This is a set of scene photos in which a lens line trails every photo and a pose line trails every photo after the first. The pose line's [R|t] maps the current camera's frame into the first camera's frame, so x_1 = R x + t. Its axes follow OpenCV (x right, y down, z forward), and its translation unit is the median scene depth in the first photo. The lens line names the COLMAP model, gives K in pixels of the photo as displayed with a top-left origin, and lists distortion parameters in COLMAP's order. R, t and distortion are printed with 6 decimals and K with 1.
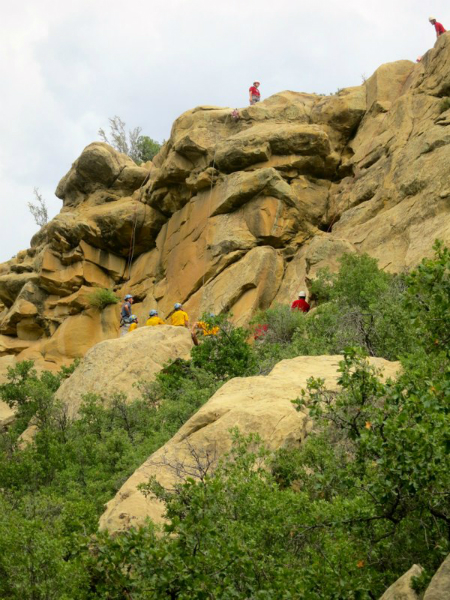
lens RADIAL K [[1592.3, 0, 225.0], [0, 1592.3, 300.0], [0, 0, 1]] dist [-0.105157, -0.155015]
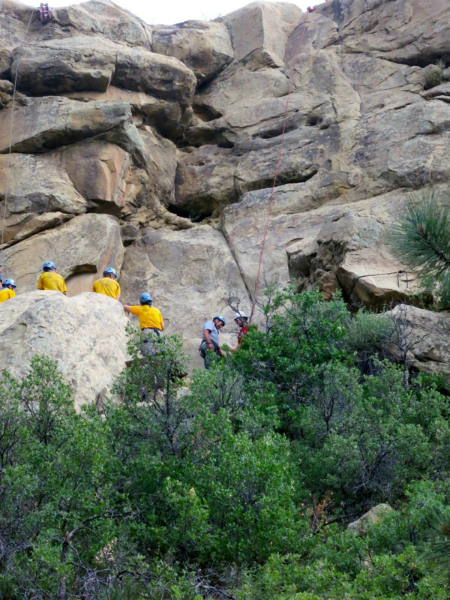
lens RADIAL K [[2077.4, 0, 225.0], [0, 2077.4, 300.0], [0, 0, 1]] dist [-0.012182, 0.062879]
pose [[0.854716, 0.212349, 0.473675, -0.319846], [-0.182291, 0.977169, -0.109134, 0.082109], [-0.486035, 0.006932, 0.873912, 0.217613]]
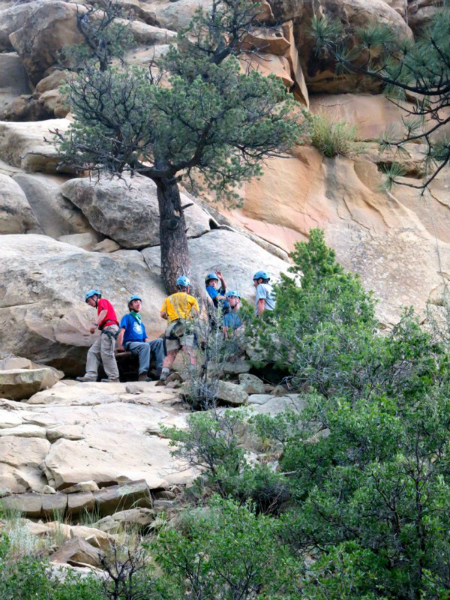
lens RADIAL K [[1851.7, 0, 225.0], [0, 1851.7, 300.0], [0, 0, 1]] dist [-0.051147, -0.053202]
pose [[0.586099, 0.356268, 0.727709, -0.584790], [-0.285916, 0.931304, -0.225666, 0.220345], [-0.758116, -0.075801, 0.647699, 0.672866]]
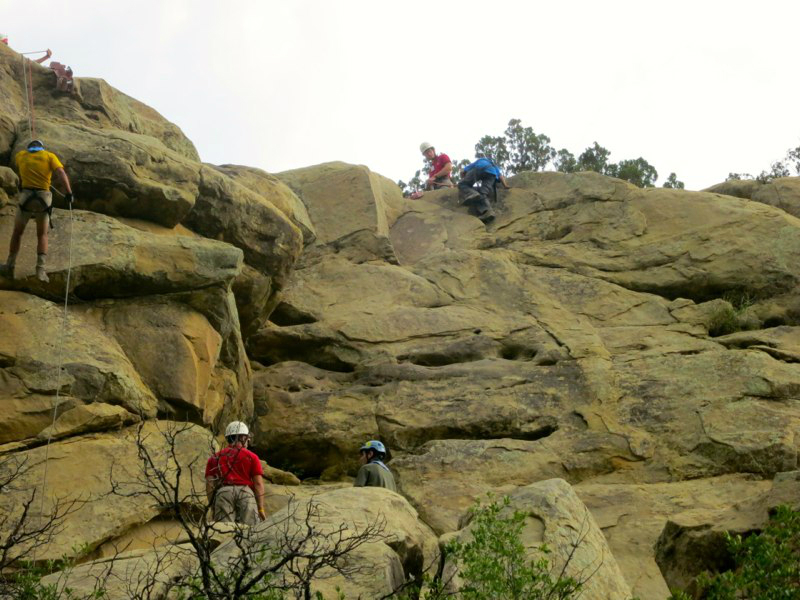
lens RADIAL K [[2759.4, 0, 400.0], [0, 2759.4, 300.0], [0, 0, 1]] dist [0.011719, -0.609974]
pose [[0.537784, 0.471237, 0.699088, -0.390871], [-0.248373, 0.880959, -0.402767, 0.176465], [-0.805667, 0.042967, 0.590808, 0.566207]]
